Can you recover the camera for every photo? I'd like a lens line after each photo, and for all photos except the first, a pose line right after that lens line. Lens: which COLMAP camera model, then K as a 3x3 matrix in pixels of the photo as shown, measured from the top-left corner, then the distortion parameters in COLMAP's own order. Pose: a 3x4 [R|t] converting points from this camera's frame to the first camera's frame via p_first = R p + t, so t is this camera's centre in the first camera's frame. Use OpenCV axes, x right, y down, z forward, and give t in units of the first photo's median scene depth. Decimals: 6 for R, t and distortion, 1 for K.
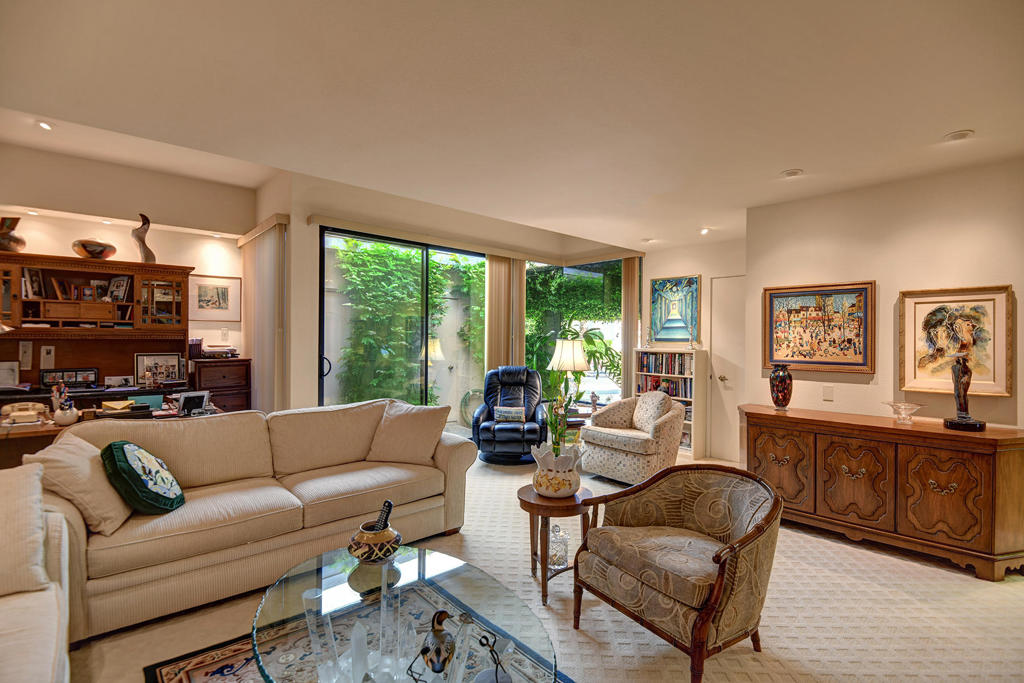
lens RADIAL K [[468.2, 0, 517.9], [0, 468.2, 342.0], [0, 0, 1]] dist [-0.020483, -0.006055]
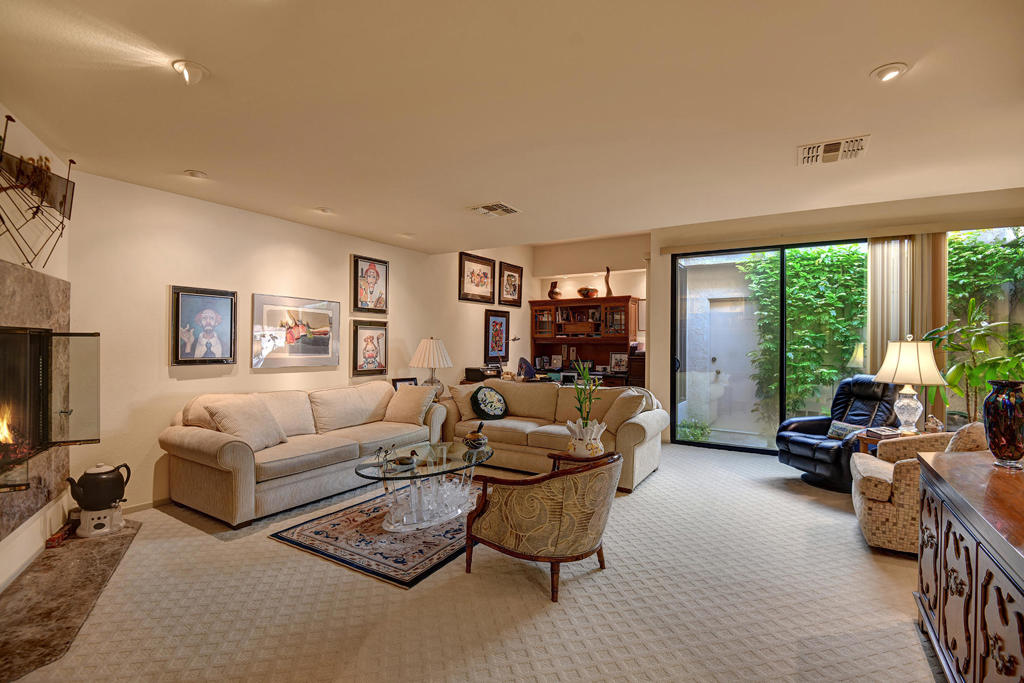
lens RADIAL K [[468.2, 0, 530.9], [0, 468.2, 342.9], [0, 0, 1]] dist [-0.020483, -0.006055]
pose [[0.295602, -0.007595, -0.955281, 0.691208], [-0.004986, 0.999943, -0.009493, 0.009056], [0.955298, 0.007569, 0.295547, 0.254092]]
